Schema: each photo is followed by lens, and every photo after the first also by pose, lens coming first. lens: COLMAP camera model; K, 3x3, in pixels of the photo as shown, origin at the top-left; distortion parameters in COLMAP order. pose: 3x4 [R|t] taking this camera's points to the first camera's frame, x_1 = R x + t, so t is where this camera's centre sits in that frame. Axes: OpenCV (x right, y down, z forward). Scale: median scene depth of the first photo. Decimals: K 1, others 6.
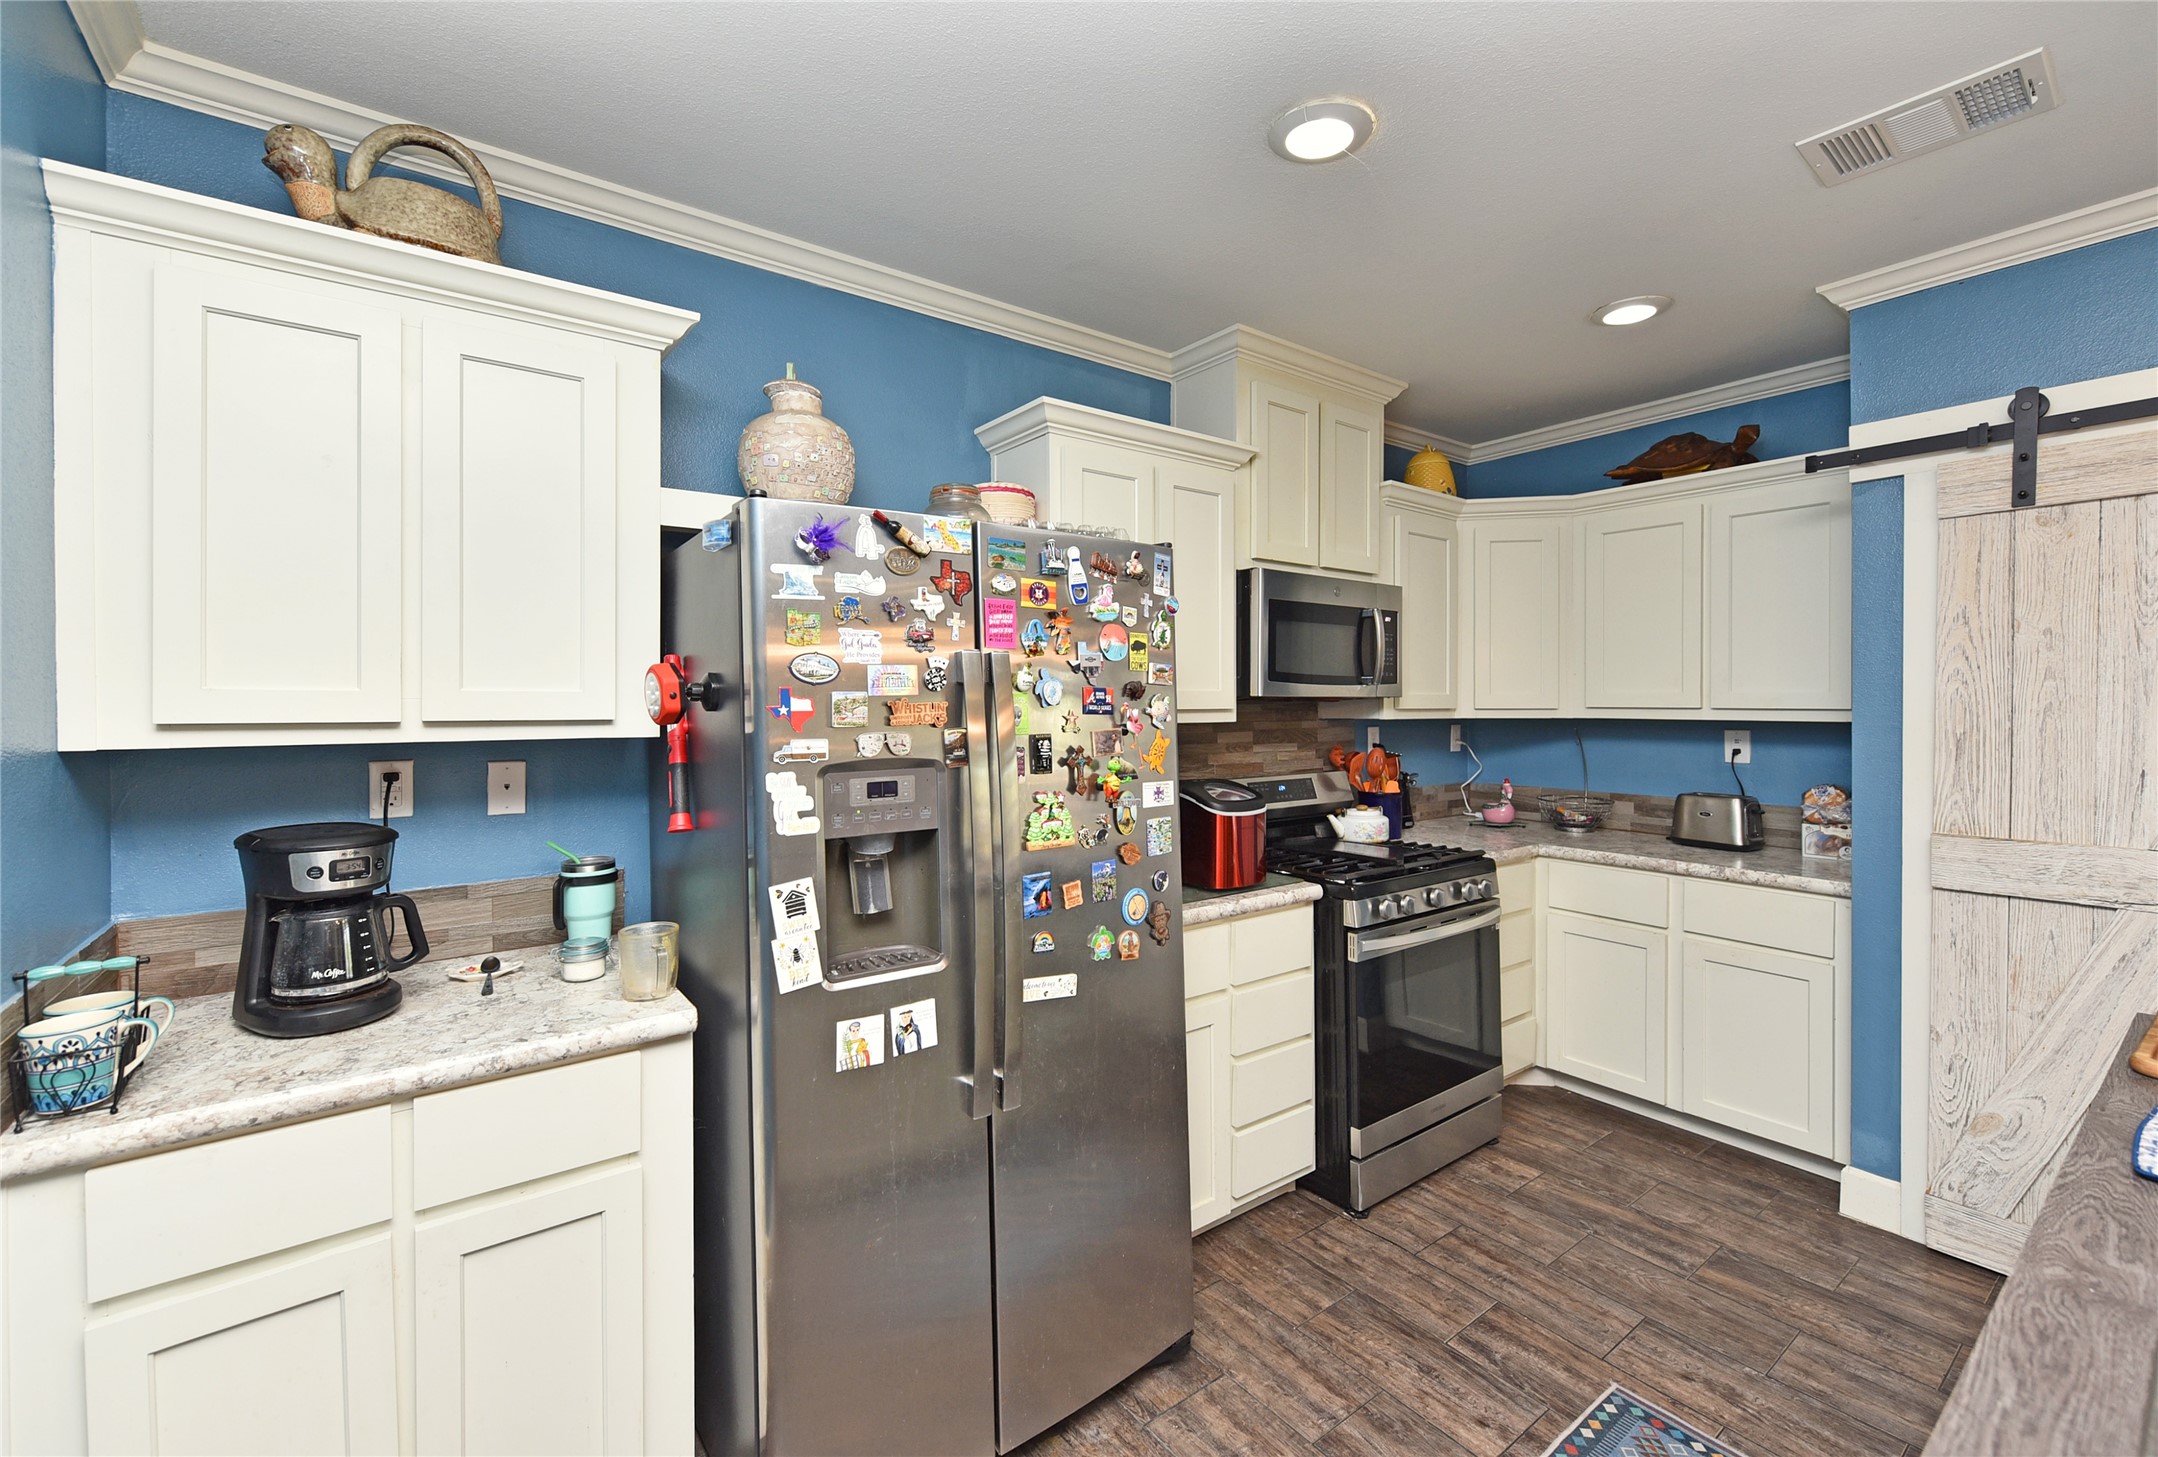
lens RADIAL K [[905.4, 0, 1076.9], [0, 905.4, 713.8], [0, 0, 1]] dist [-0.000617, -0.005973]
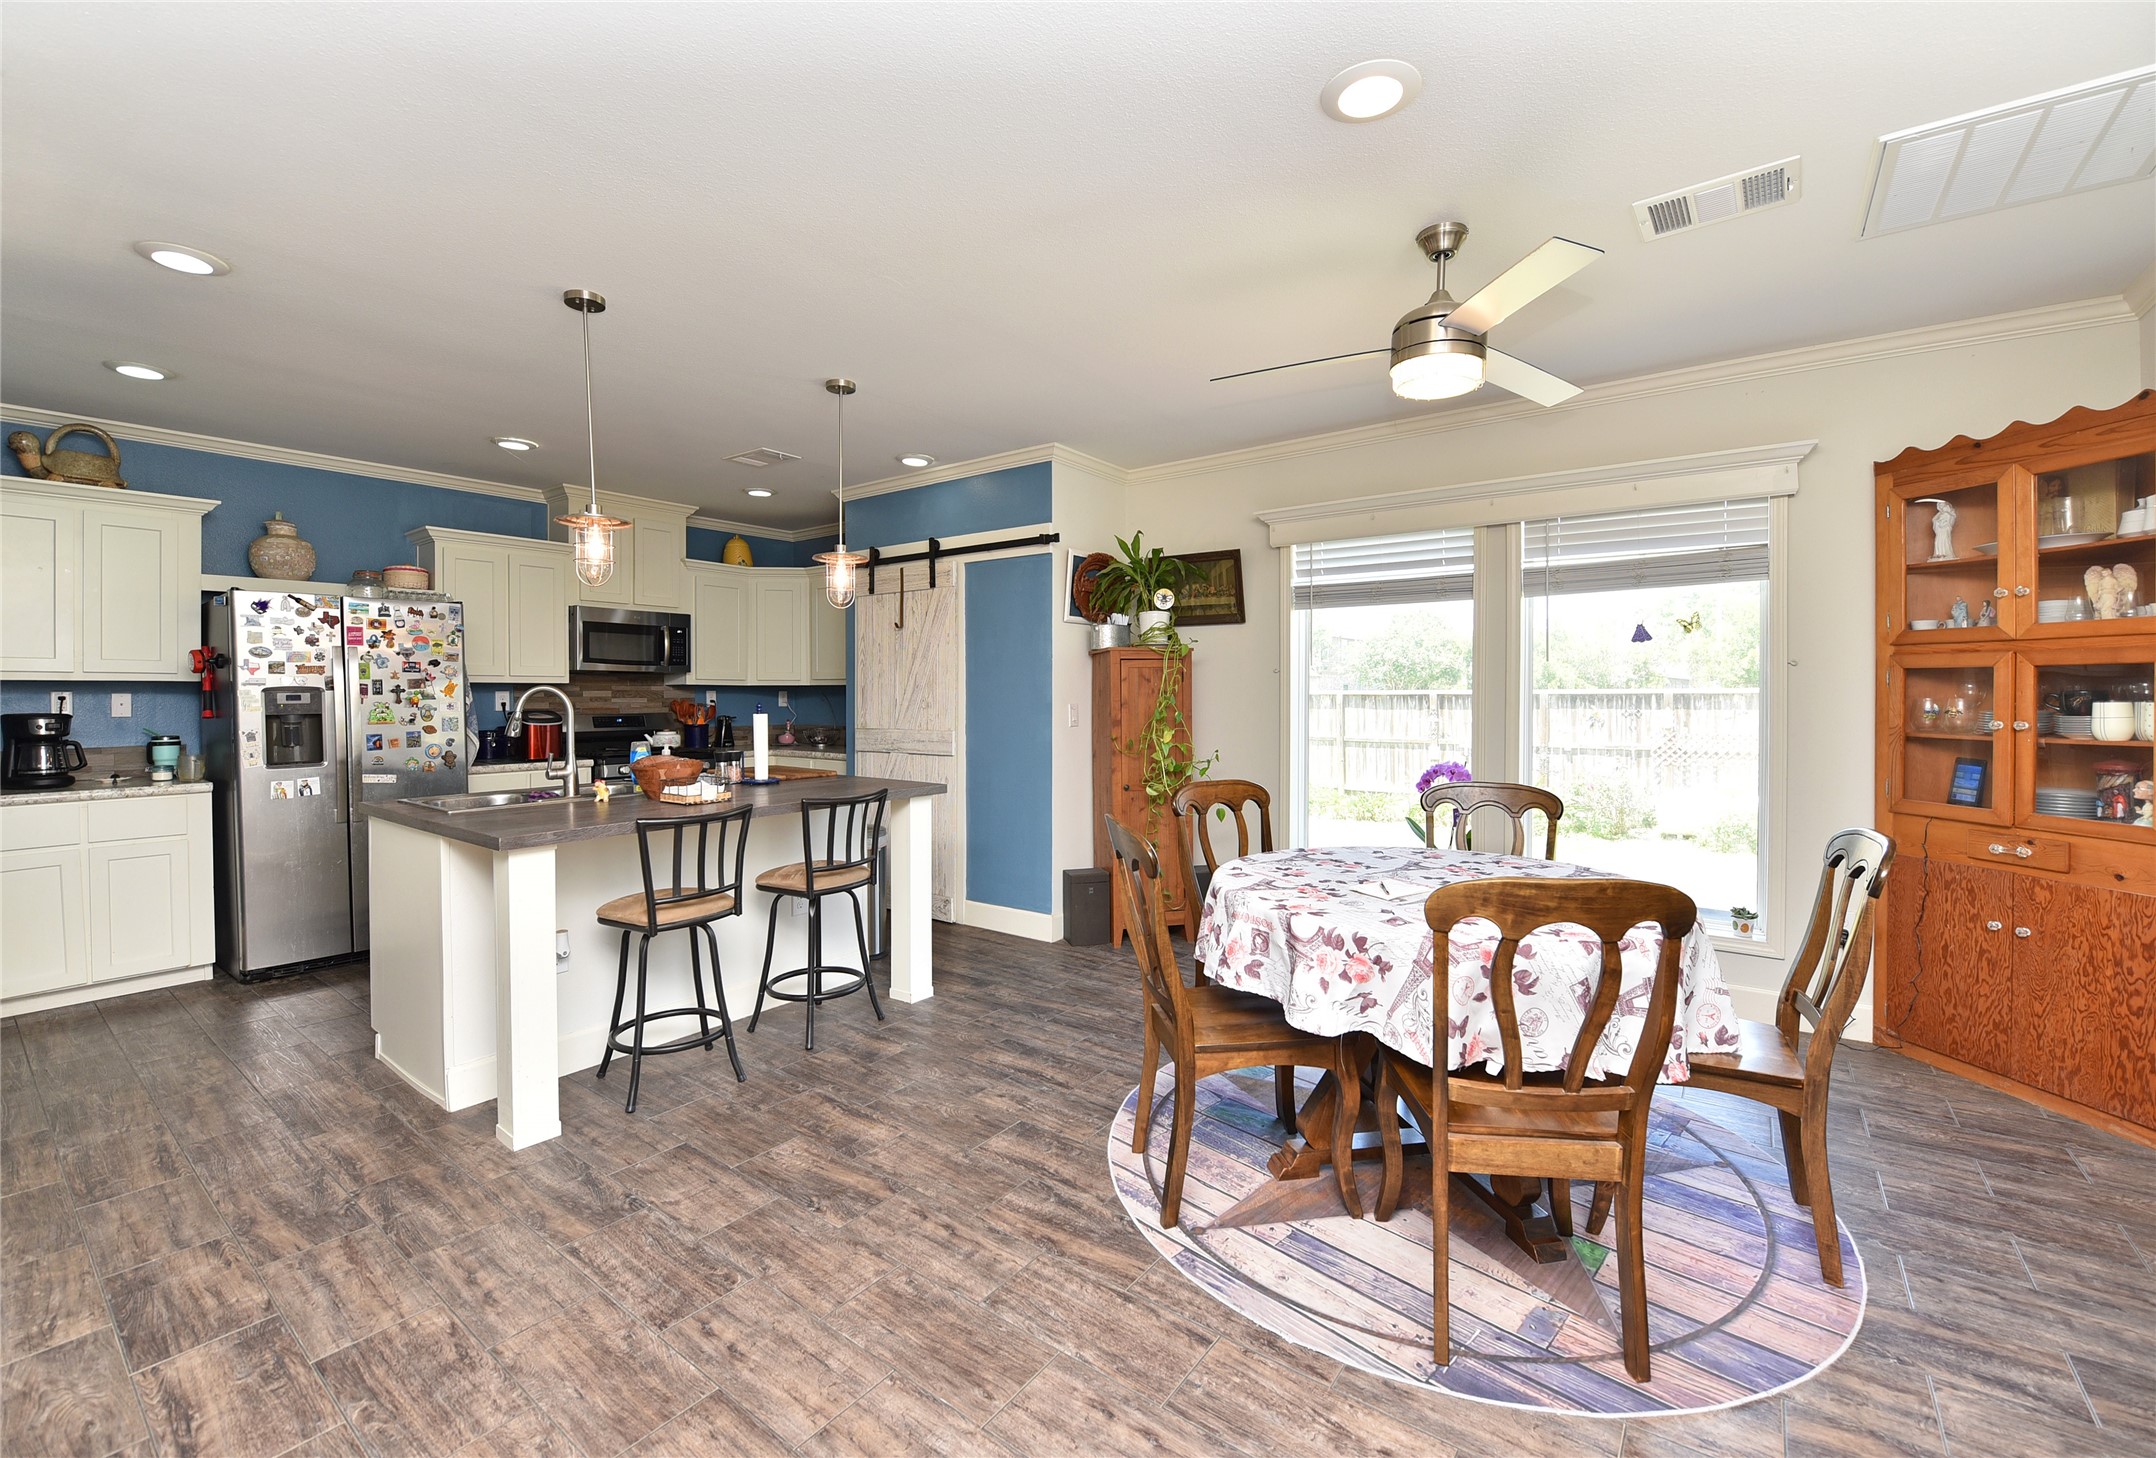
lens RADIAL K [[904.5, 0, 1070.1], [0, 904.5, 703.0], [0, 0, 1]] dist [-0.000617, -0.005973]
pose [[0.962794, -0.001039, 0.270234, 1.076041], [0.001576, 0.999997, -0.001770, 0.089676], [-0.270231, 0.002131, 0.962793, -1.851131]]
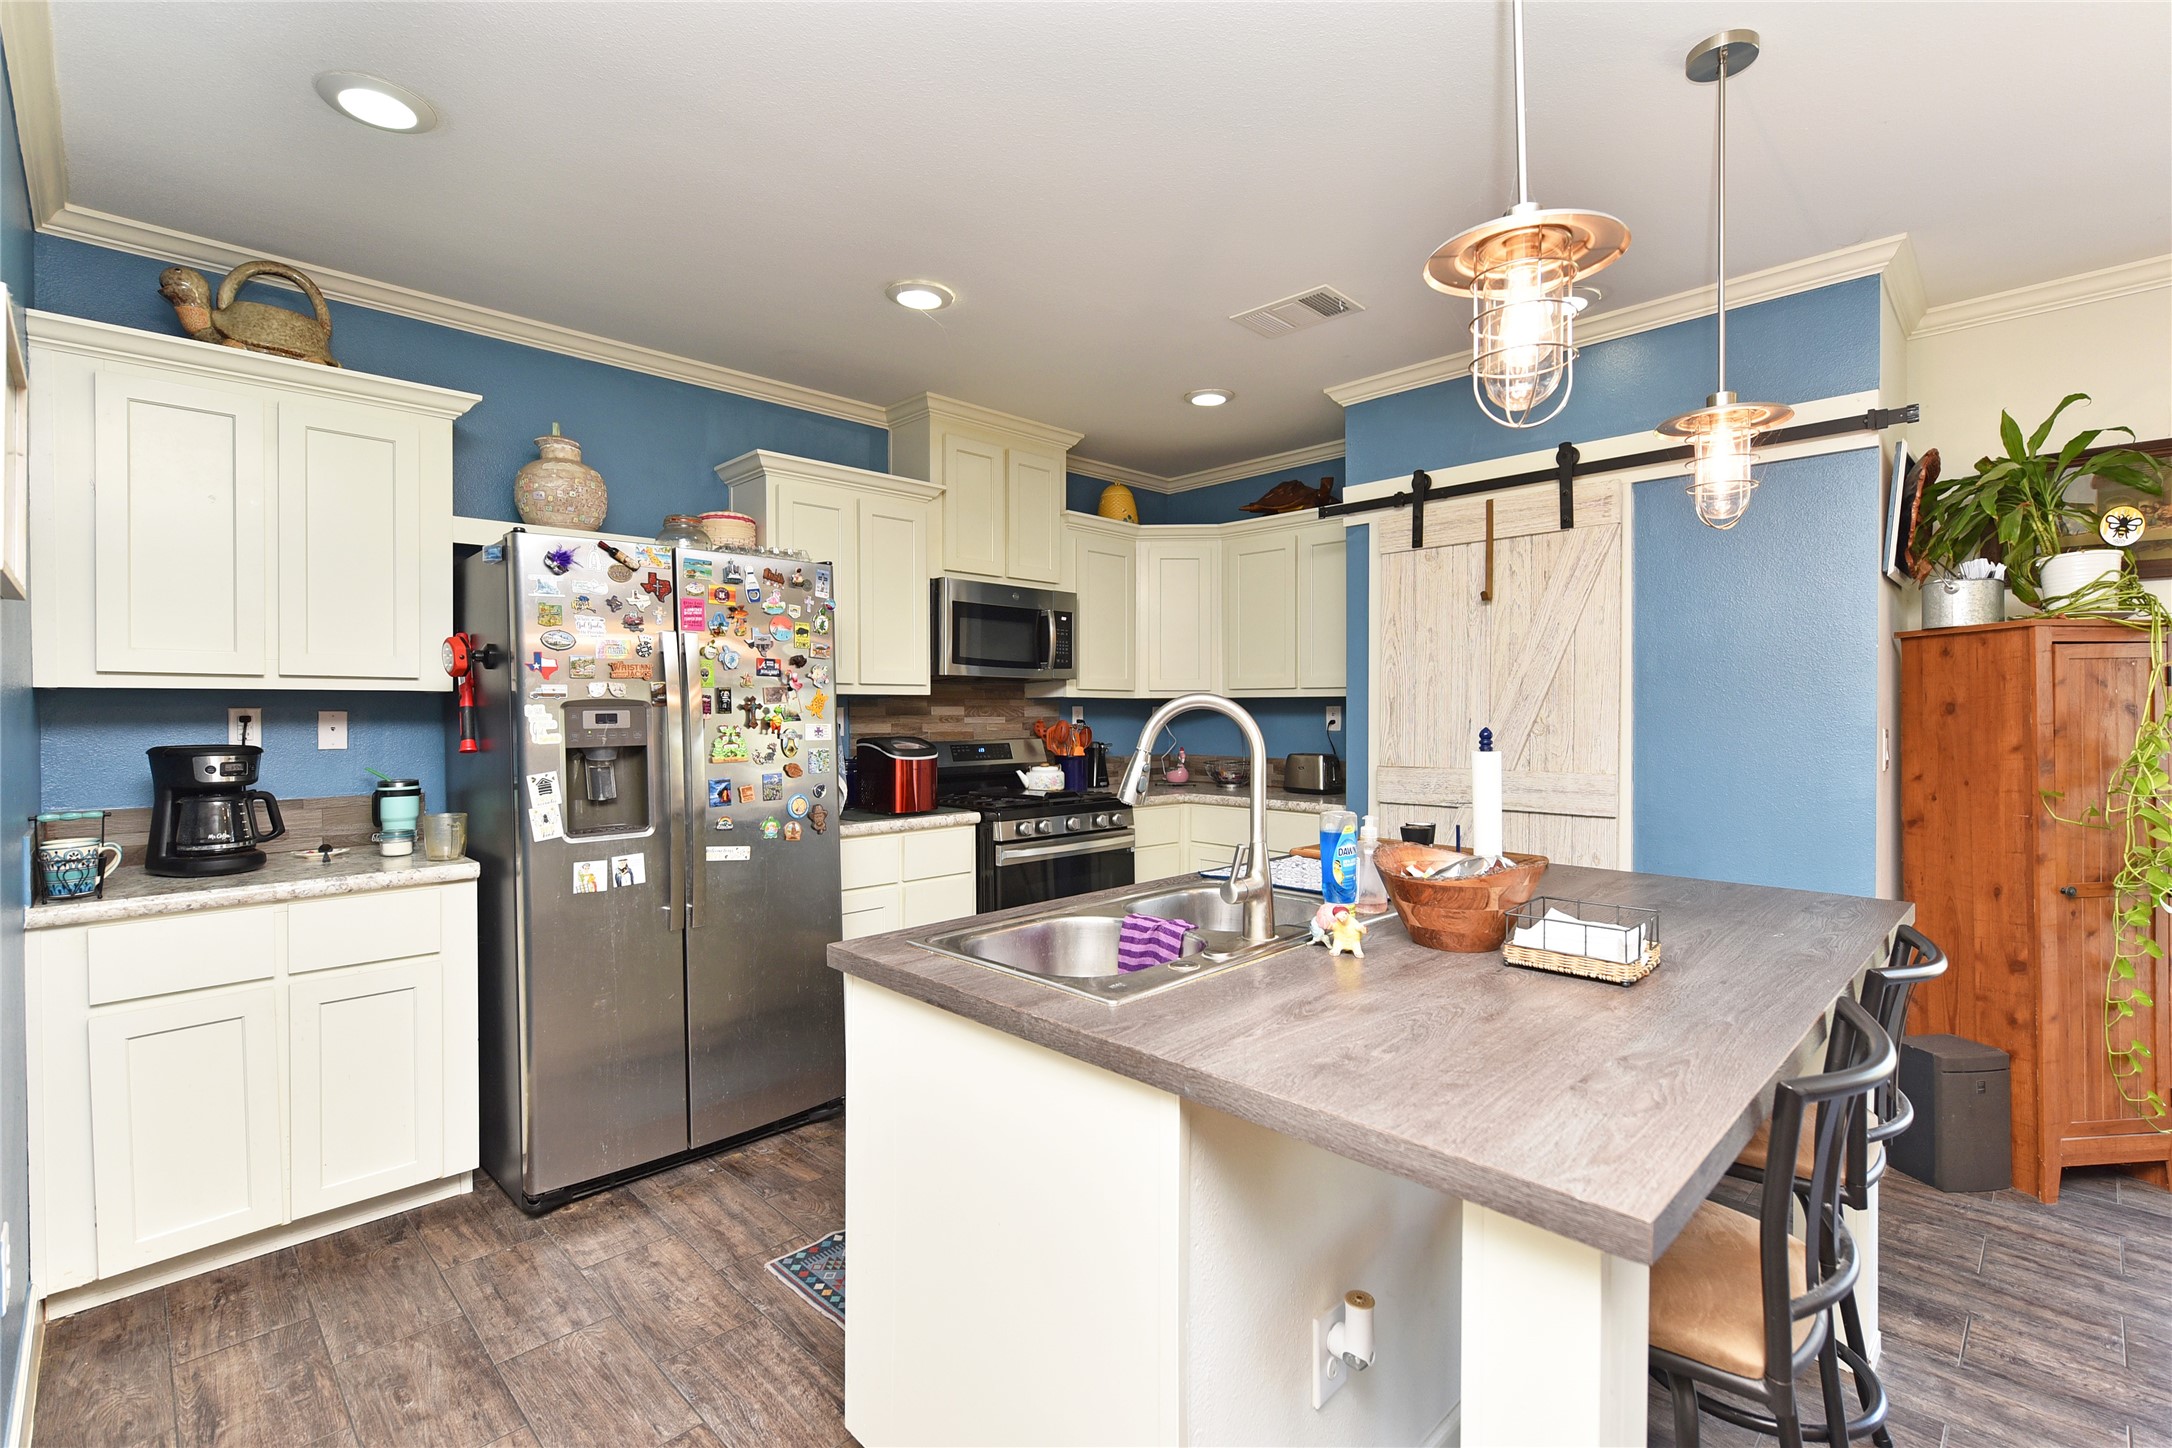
lens RADIAL K [[990.7, 0, 1084.8], [0, 990.7, 716.9], [0, 0, 1]] dist [0.010294, -0.002041]
pose [[0.990765, -0.000471, 0.135591, 0.314302], [0.001250, 0.999983, -0.005658, 0.076438], [-0.135586, 0.005775, 0.990749, -0.692615]]
